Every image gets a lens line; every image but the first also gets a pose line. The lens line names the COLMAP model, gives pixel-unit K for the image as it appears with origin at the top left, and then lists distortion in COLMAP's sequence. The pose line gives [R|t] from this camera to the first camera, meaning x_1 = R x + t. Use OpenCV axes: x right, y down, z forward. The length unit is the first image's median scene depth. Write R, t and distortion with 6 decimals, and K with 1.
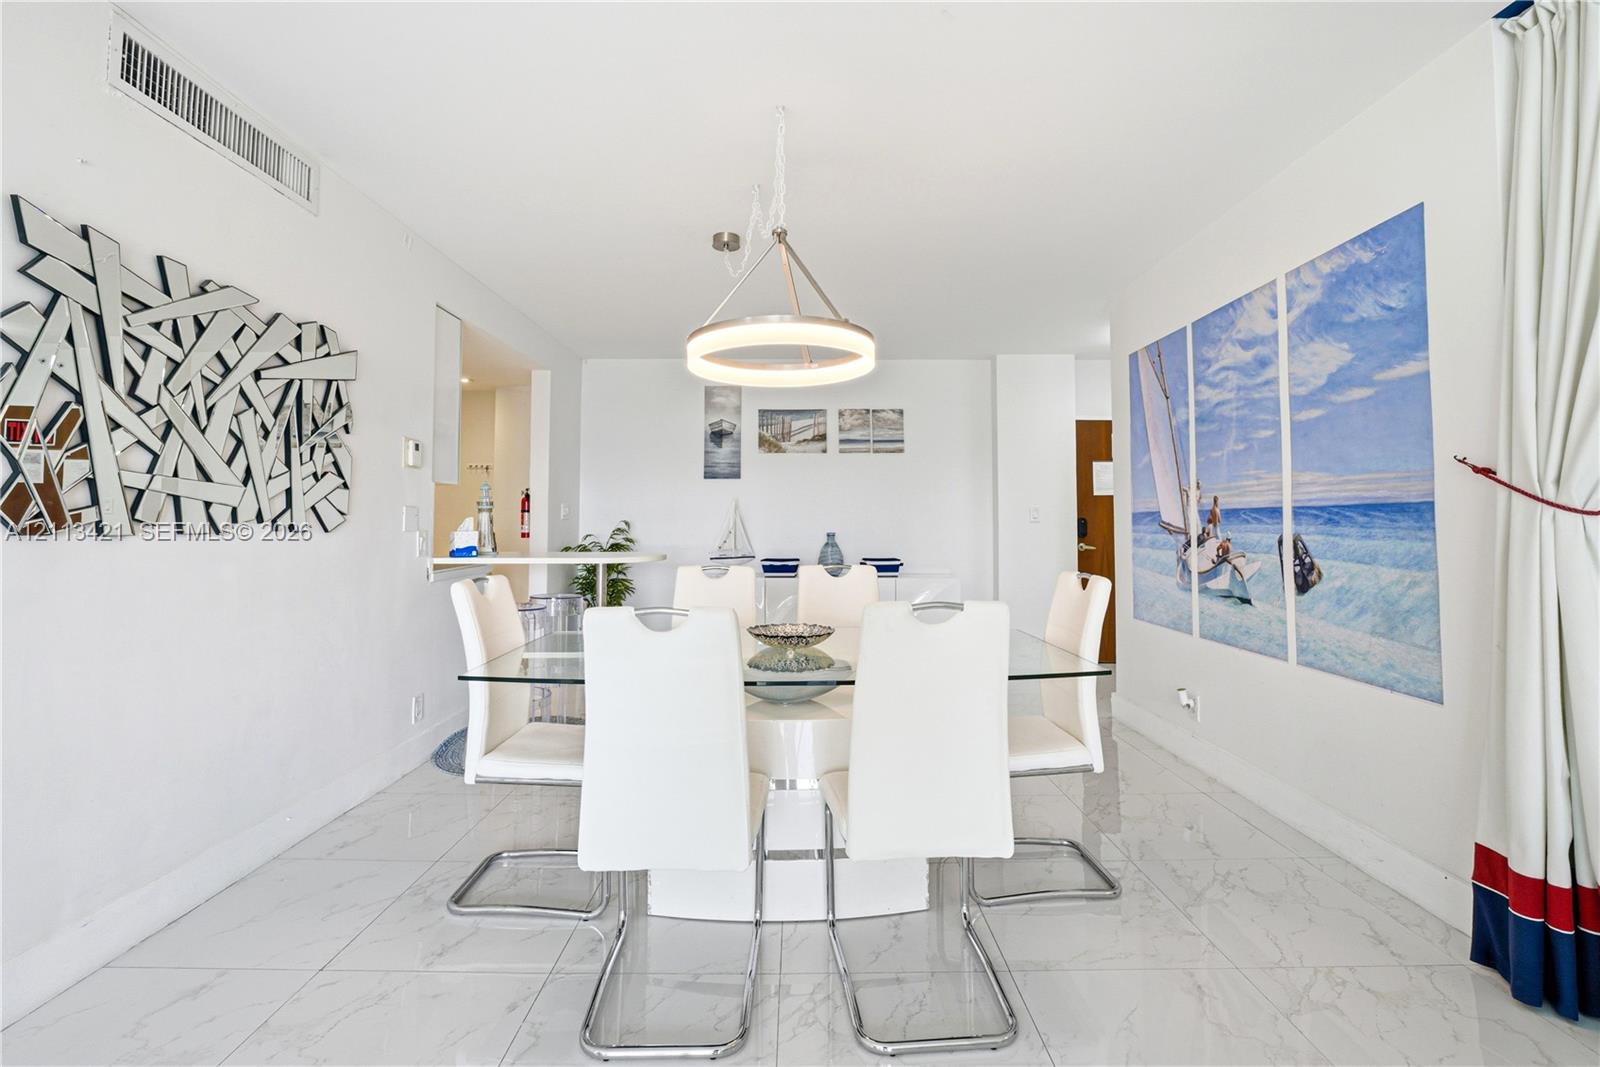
lens RADIAL K [[707.8, 0, 796.2], [0, 707.8, 501.0], [0, 0, 1]] dist [-0.001067, 0.000204]
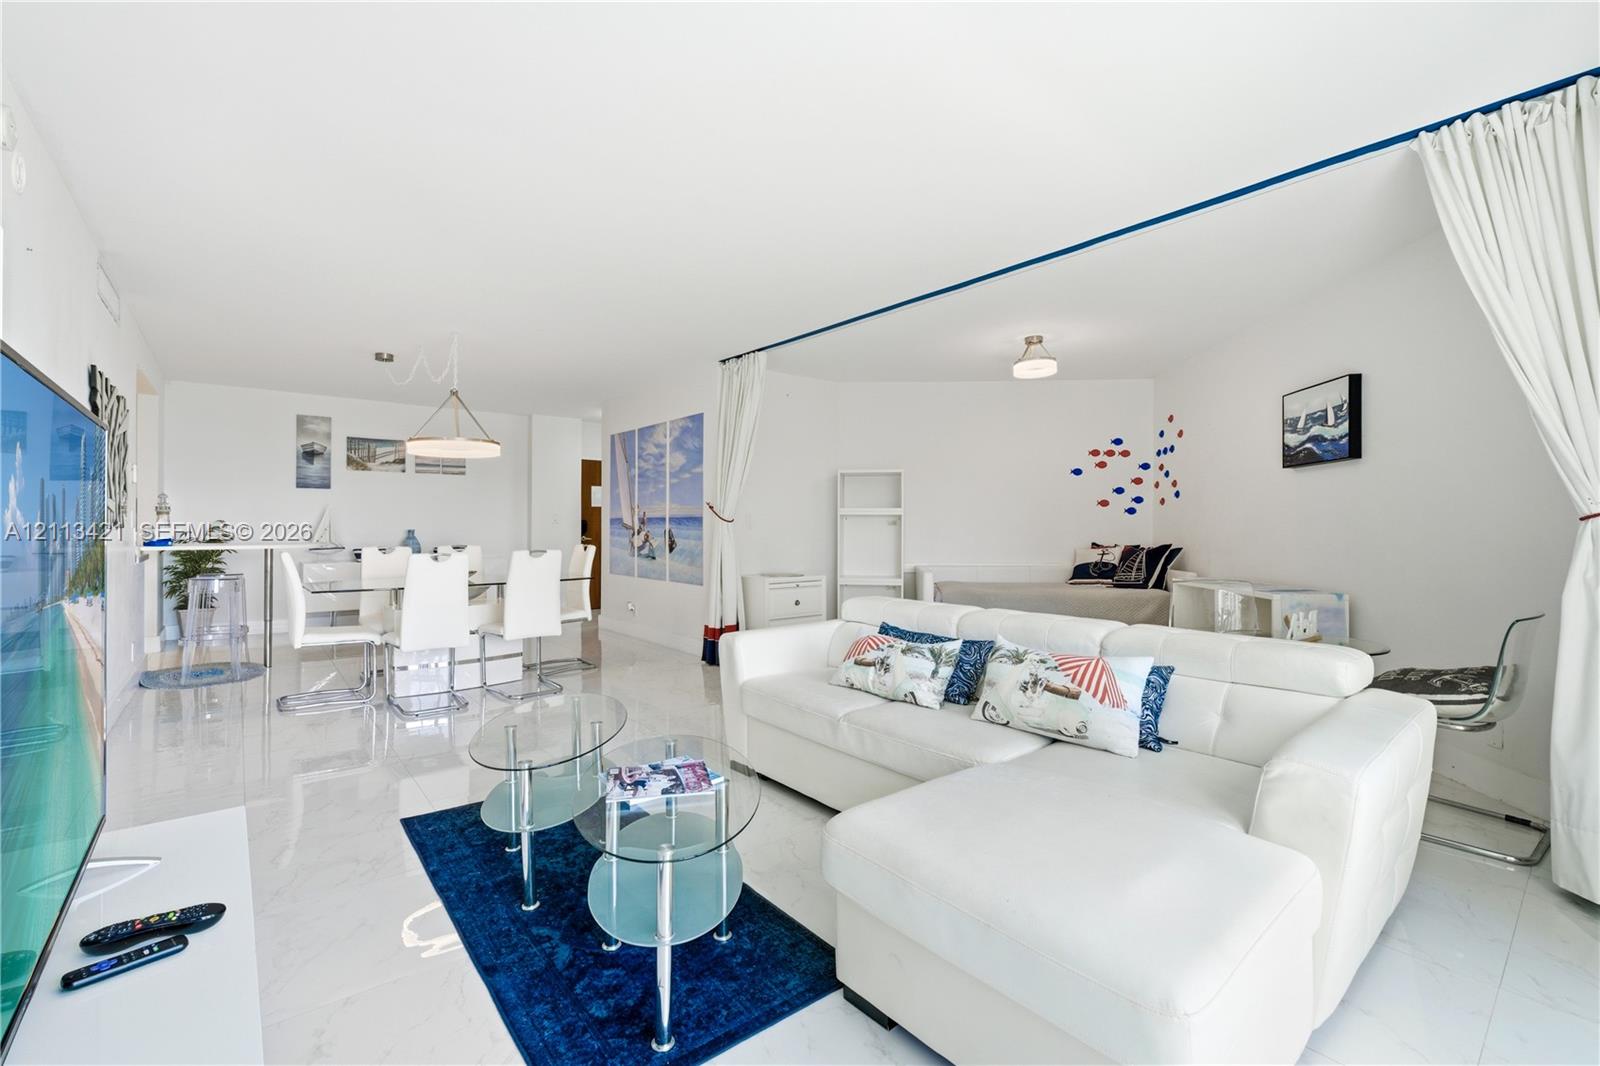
lens RADIAL K [[681.8, 0, 807.8], [0, 681.8, 518.4], [0, 0, 1]] dist [-0.001388, -0.000070]
pose [[0.762735, 0.009686, 0.646638, -0.447702], [-0.024420, 0.999606, 0.013831, -0.032180], [-0.646250, -0.026340, 0.762671, -1.087024]]
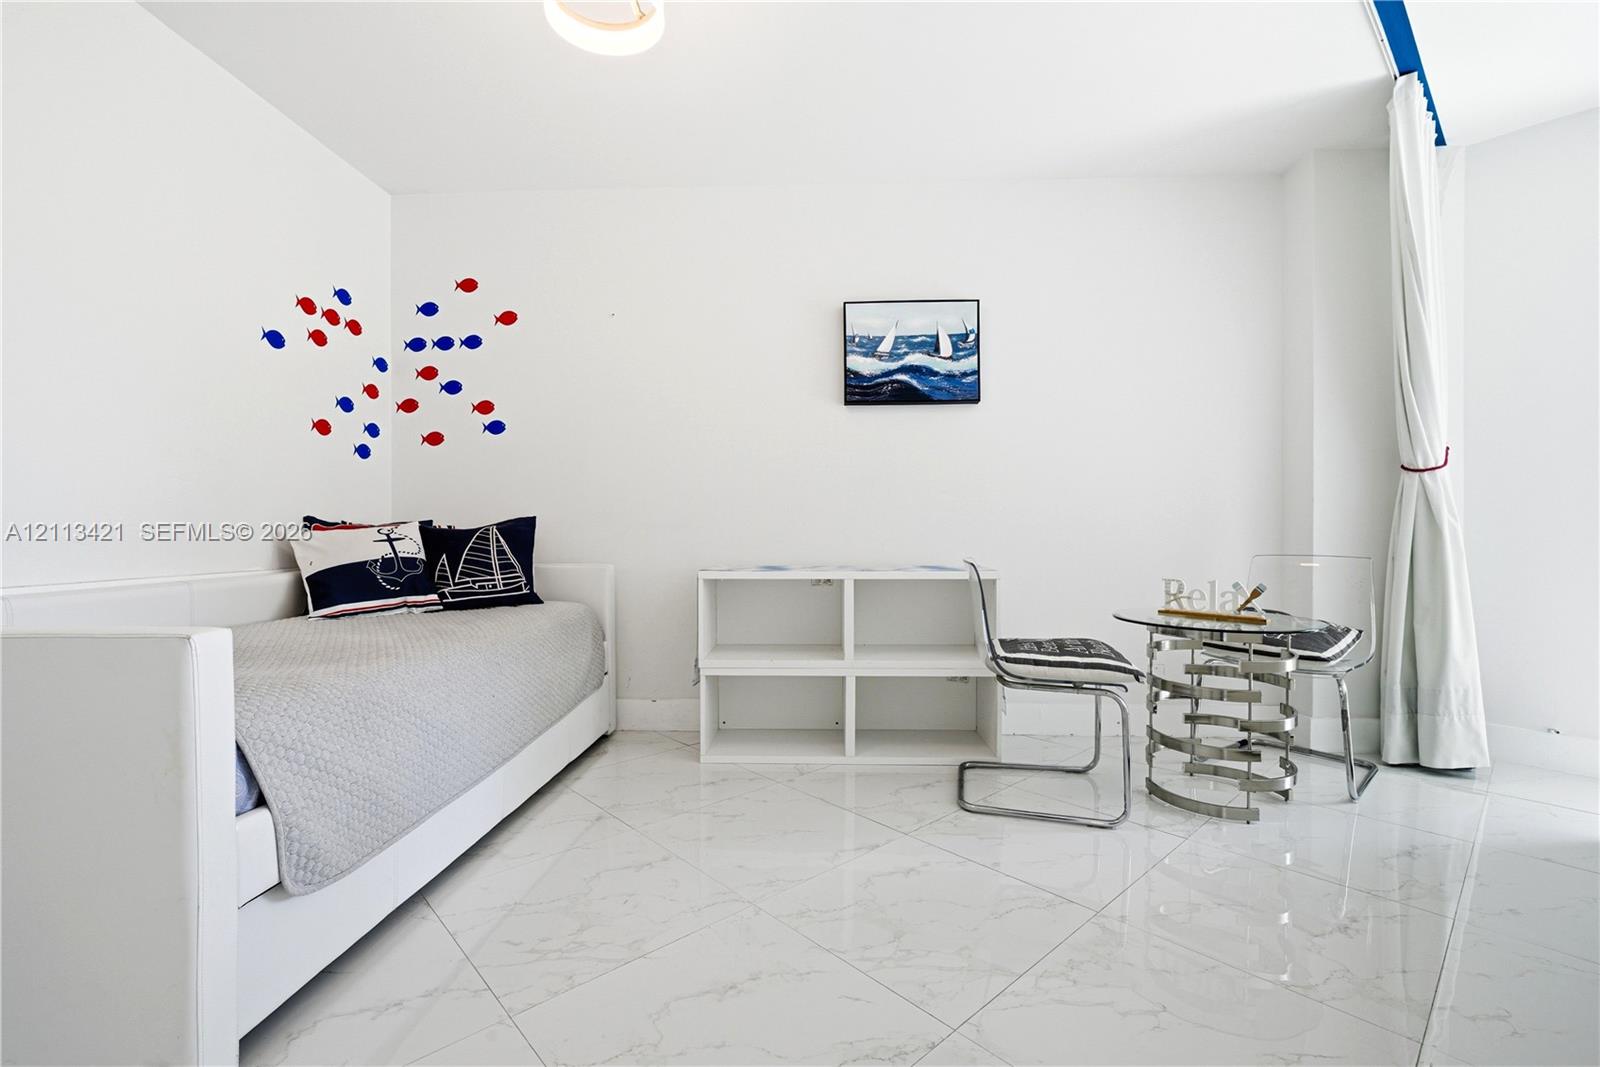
lens RADIAL K [[697.3, 0, 804.8], [0, 697.3, 525.3], [0, 0, 1]] dist [-0.002243, 0.000076]
pose [[-0.676519, 0.005733, 0.736403, 0.570809], [-0.024284, 0.999252, -0.030088, 0.083569], [-0.736025, -0.038238, -0.675874, 0.196796]]
